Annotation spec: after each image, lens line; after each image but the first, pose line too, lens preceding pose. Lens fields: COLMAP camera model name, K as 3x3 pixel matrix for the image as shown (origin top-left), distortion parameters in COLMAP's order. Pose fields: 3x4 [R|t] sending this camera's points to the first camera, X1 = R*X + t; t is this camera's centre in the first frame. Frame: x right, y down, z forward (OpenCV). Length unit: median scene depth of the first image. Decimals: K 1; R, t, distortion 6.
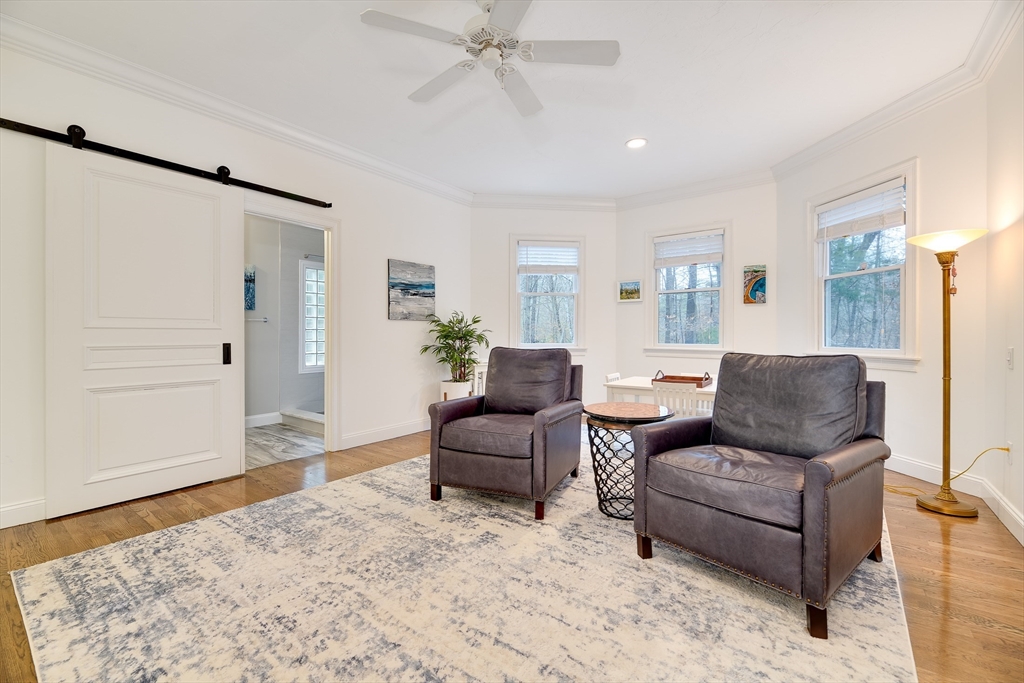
lens RADIAL K [[425.6, 0, 514.4], [0, 425.6, 335.7], [0, 0, 1]] dist [-0.003243, -0.000482]
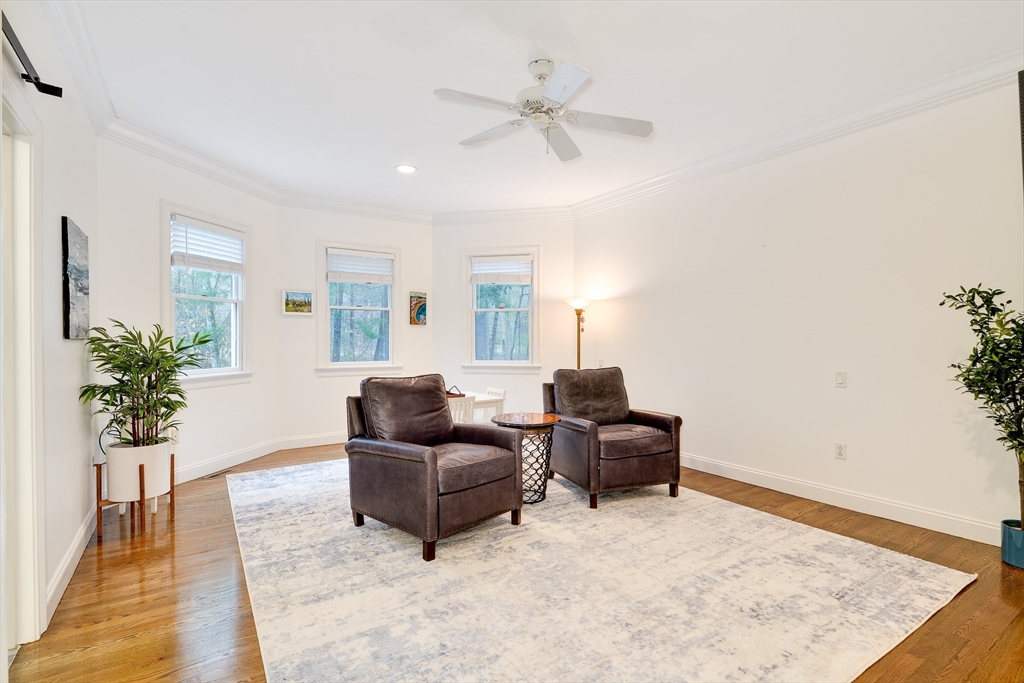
lens RADIAL K [[503.0, 0, 514.7], [0, 503.0, 344.2], [0, 0, 1]] dist [0.005969, 0.000711]
pose [[0.325121, -0.010055, 0.945619, -0.981234], [0.003246, 0.999949, 0.009517, -0.052840], [-0.945667, -0.000025, 0.325137, 0.457426]]
